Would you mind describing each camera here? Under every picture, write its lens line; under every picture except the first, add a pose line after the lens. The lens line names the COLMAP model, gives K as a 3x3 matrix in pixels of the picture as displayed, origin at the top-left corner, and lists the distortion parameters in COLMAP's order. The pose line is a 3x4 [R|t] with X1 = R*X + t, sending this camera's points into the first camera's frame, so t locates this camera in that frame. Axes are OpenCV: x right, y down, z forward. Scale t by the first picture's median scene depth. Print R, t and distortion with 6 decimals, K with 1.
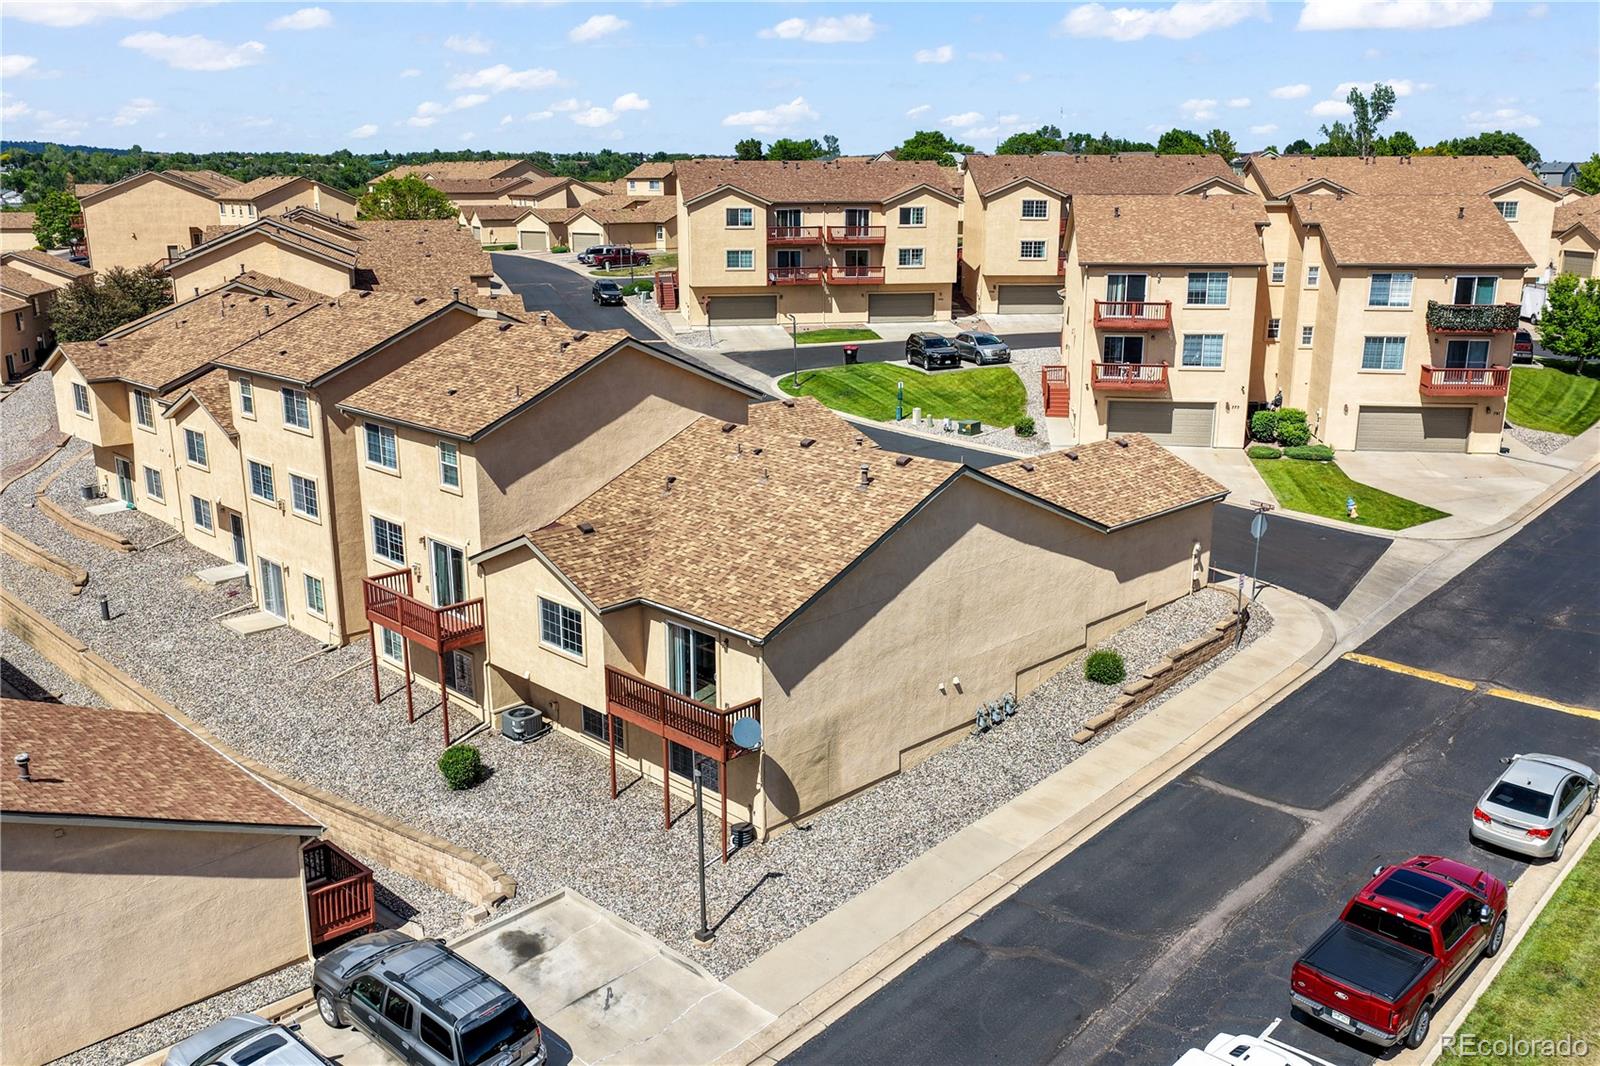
lens RADIAL K [[1338.2, 0, 805.0], [0, 1338.2, 544.9], [0, 0, 1]] dist [-0.013173, 0.041281]
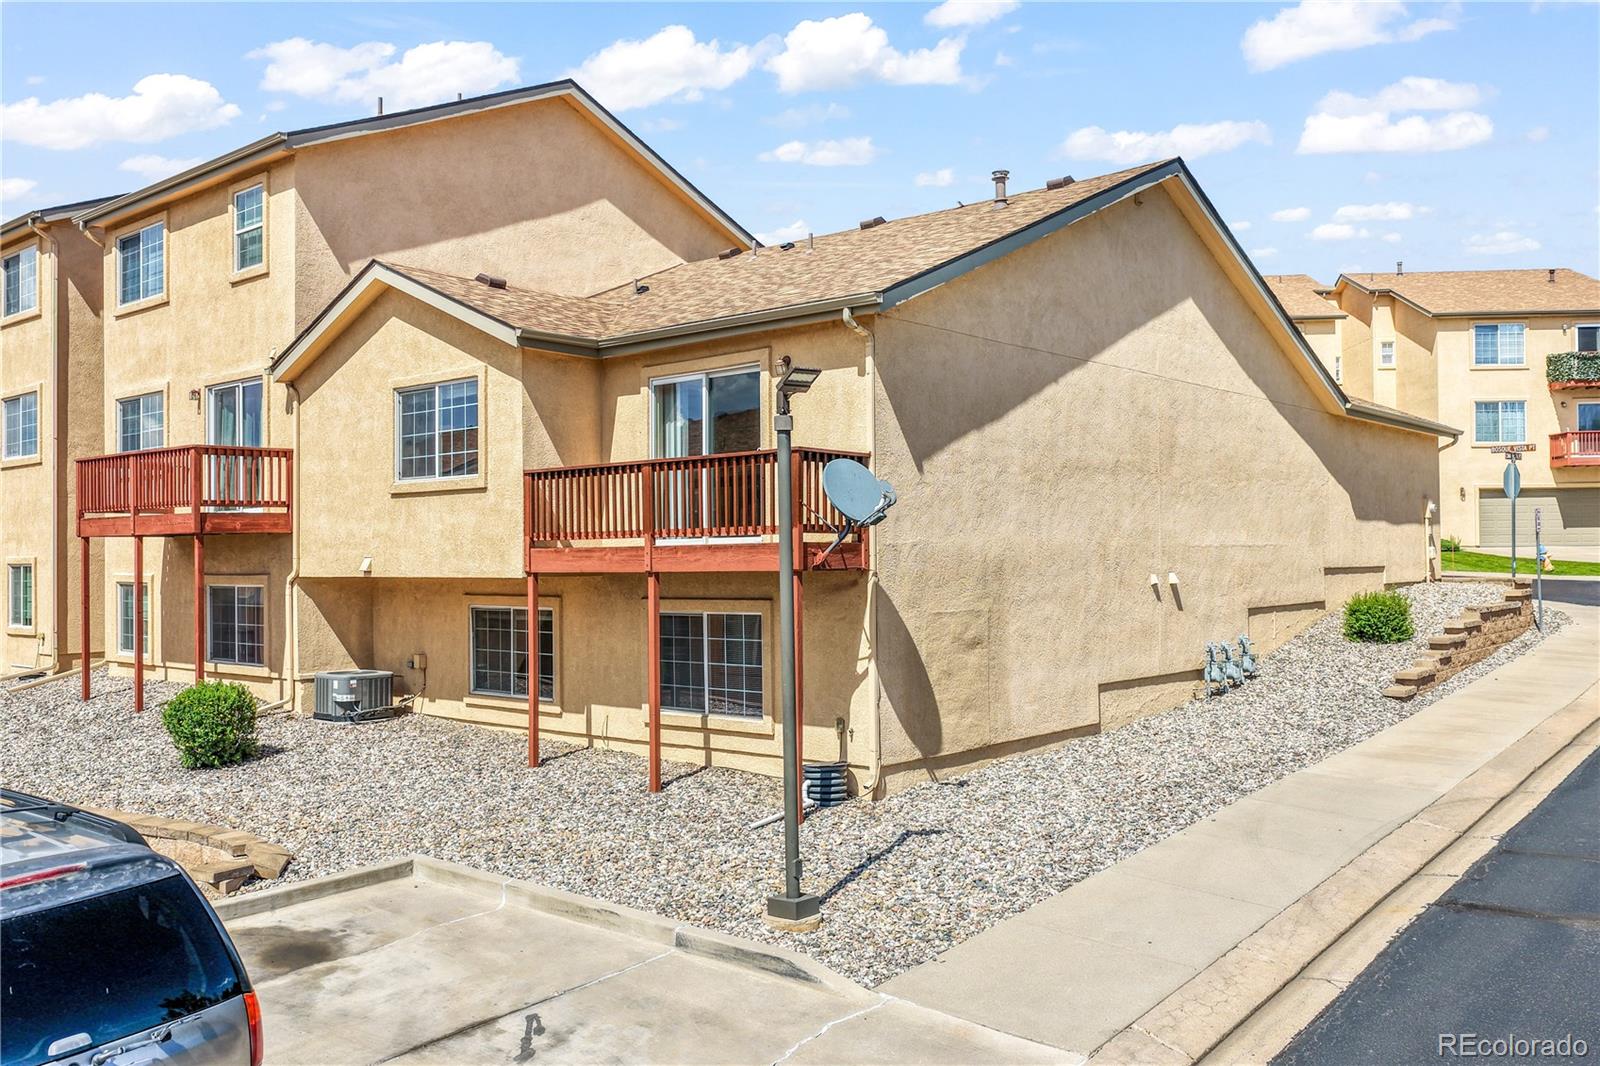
lens RADIAL K [[1338.2, 0, 805.0], [0, 1338.2, 544.9], [0, 0, 1]] dist [-0.013173, 0.041281]
pose [[0.997049, -0.008039, 0.076345, -0.075703], [0.028510, 0.962149, -0.271028, 0.225427], [-0.071276, 0.272405, 0.959539, 0.474477]]
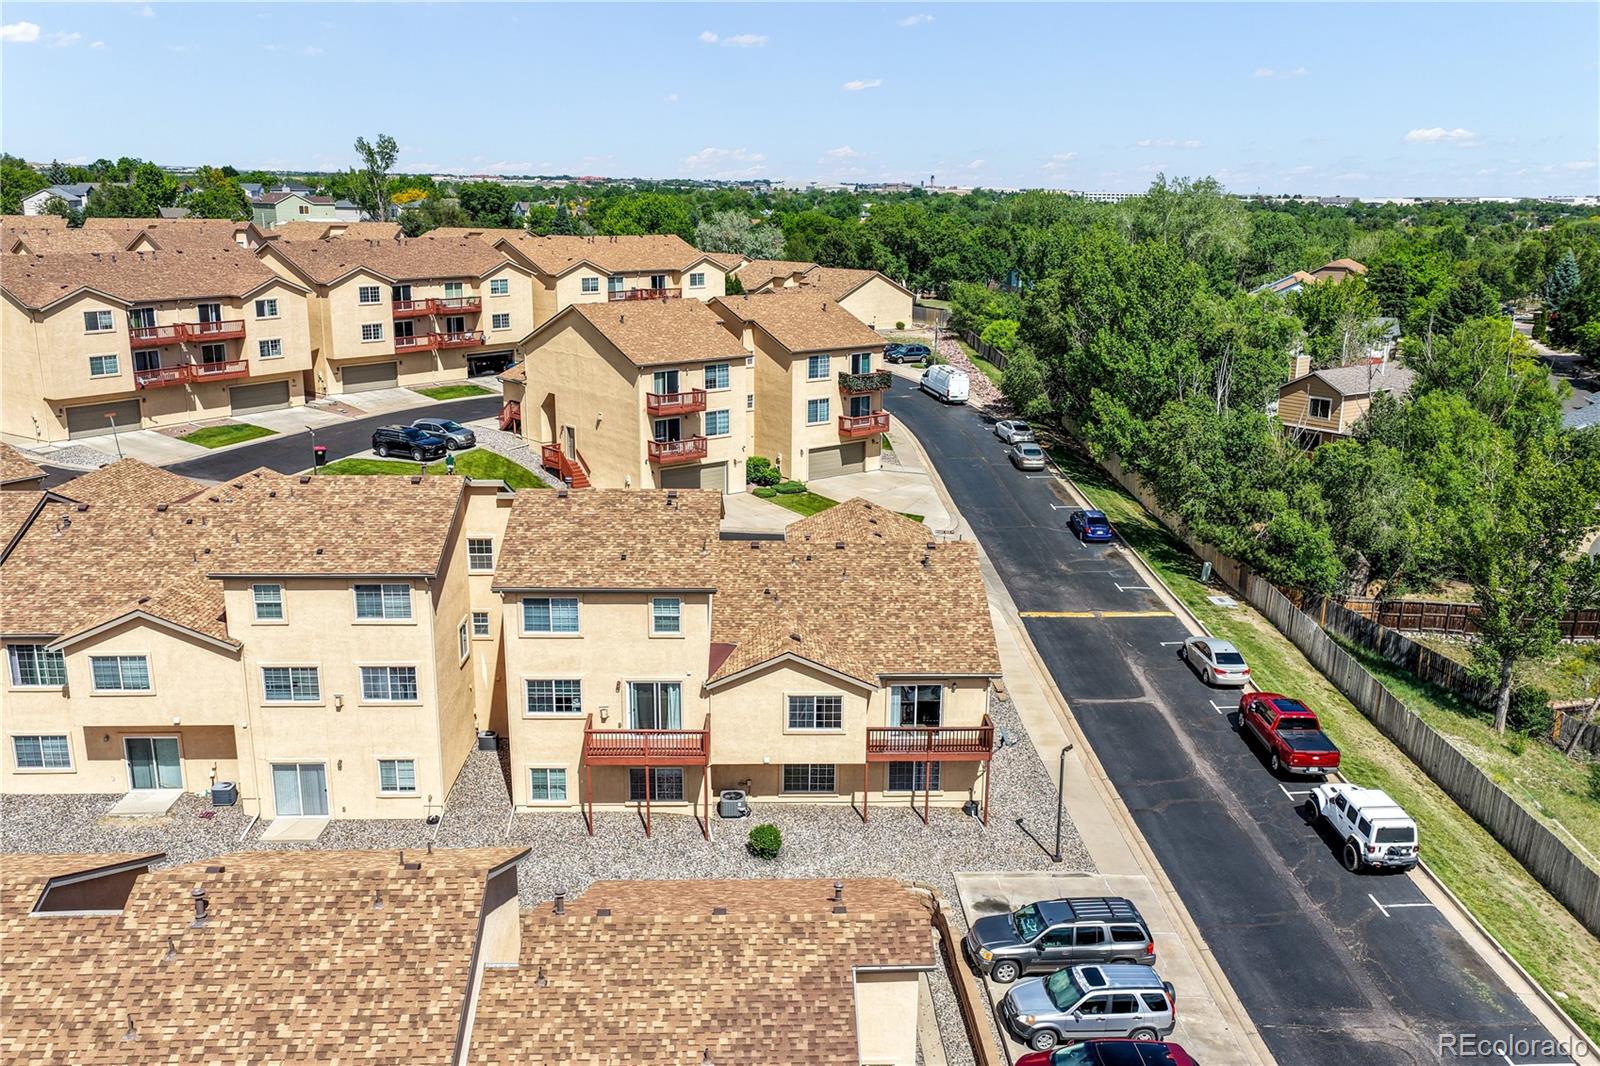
lens RADIAL K [[1338.2, 0, 805.0], [0, 1338.2, 544.9], [0, 0, 1]] dist [-0.013173, 0.041281]
pose [[0.682182, -0.179030, 0.708927, -1.023410], [0.180748, 0.980761, 0.073748, -0.188362], [-0.708490, 0.077828, 0.701416, 0.049783]]
